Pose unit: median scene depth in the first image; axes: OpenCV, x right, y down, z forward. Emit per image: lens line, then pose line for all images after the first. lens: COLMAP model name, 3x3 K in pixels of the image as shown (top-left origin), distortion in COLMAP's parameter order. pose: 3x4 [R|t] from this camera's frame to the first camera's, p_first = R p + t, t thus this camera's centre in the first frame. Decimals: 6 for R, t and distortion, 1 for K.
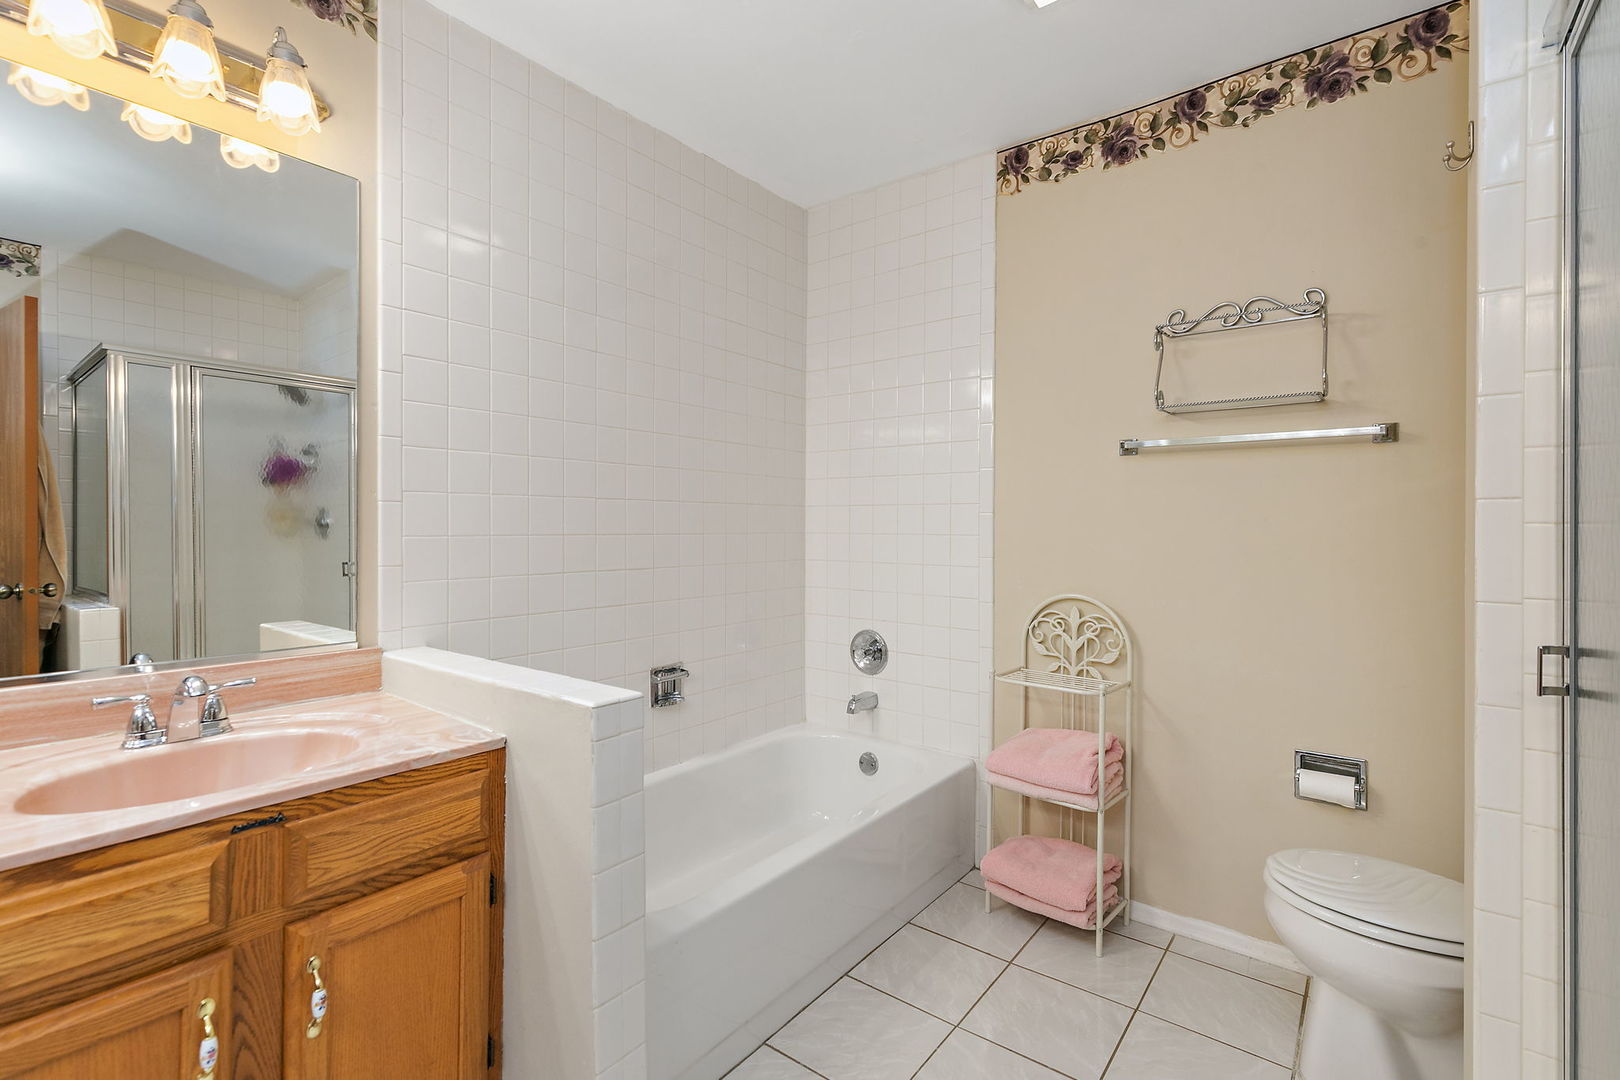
lens RADIAL K [[728.4, 0, 813.7], [0, 728.4, 531.7], [0, 0, 1]] dist [0.003377, 0.000340]
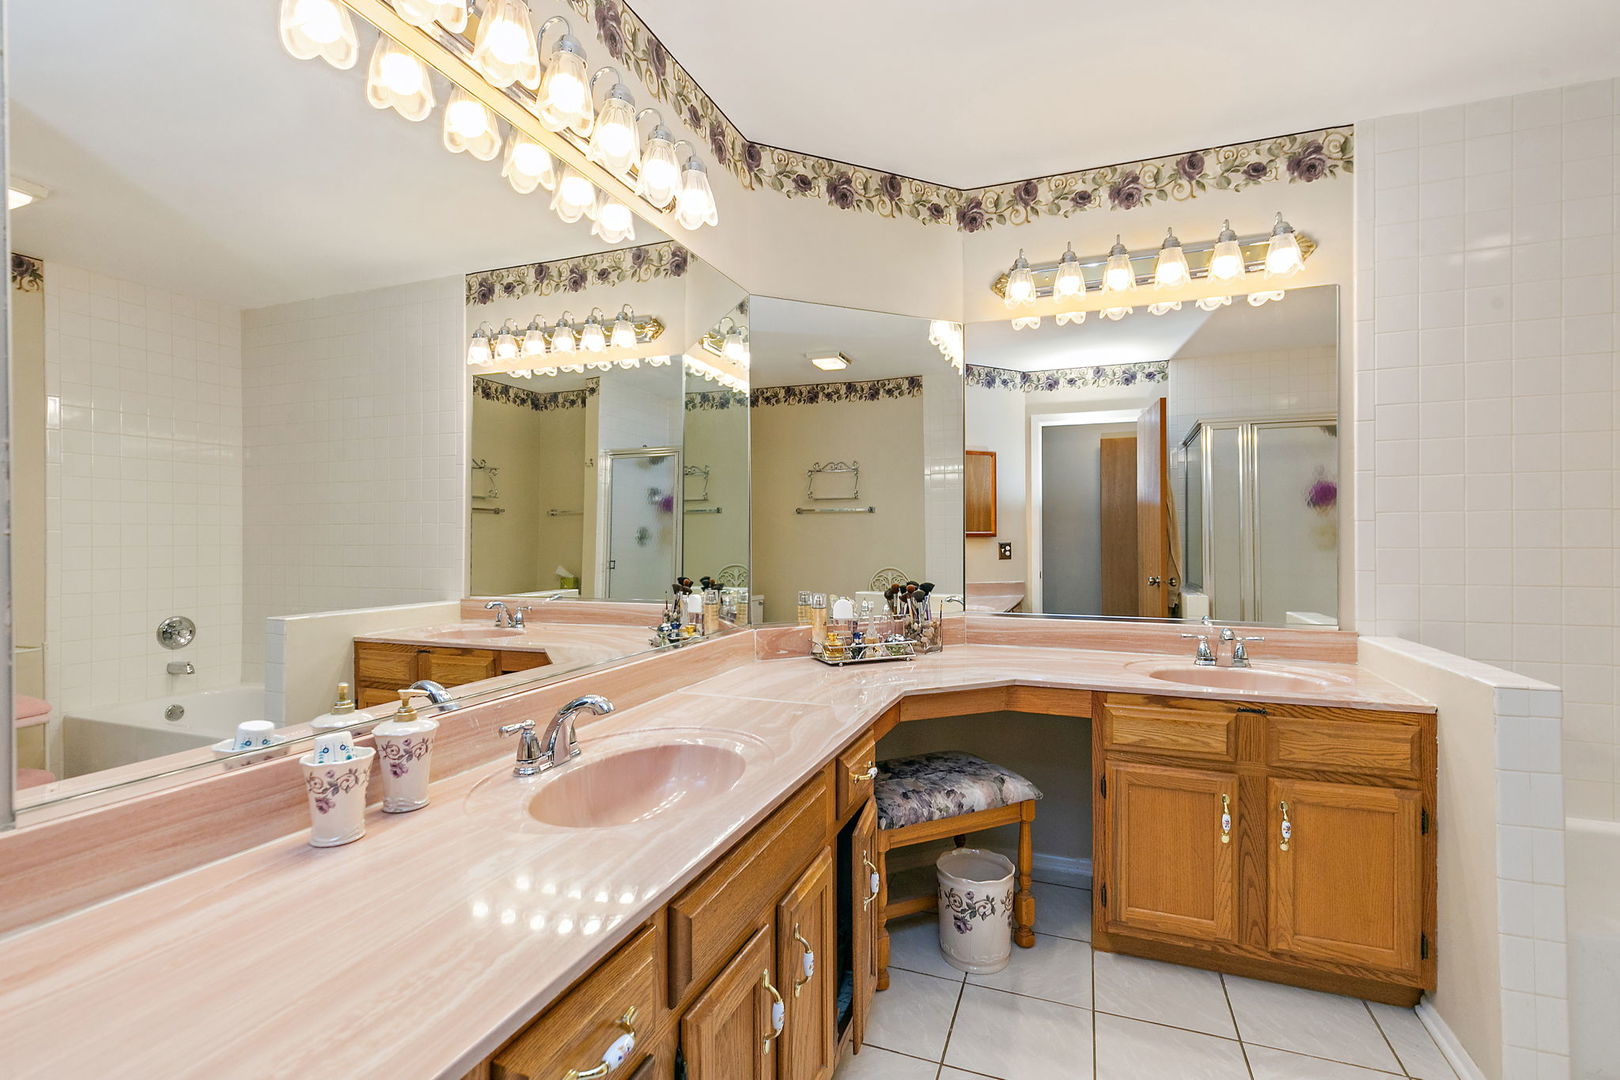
lens RADIAL K [[728.4, 0, 813.7], [0, 728.4, 531.7], [0, 0, 1]] dist [0.003377, 0.000340]
pose [[0.290481, -0.017199, -0.956726, 0.510297], [-0.002306, 0.999823, -0.018674, 0.005363], [0.956878, 0.007630, 0.290390, -0.427851]]
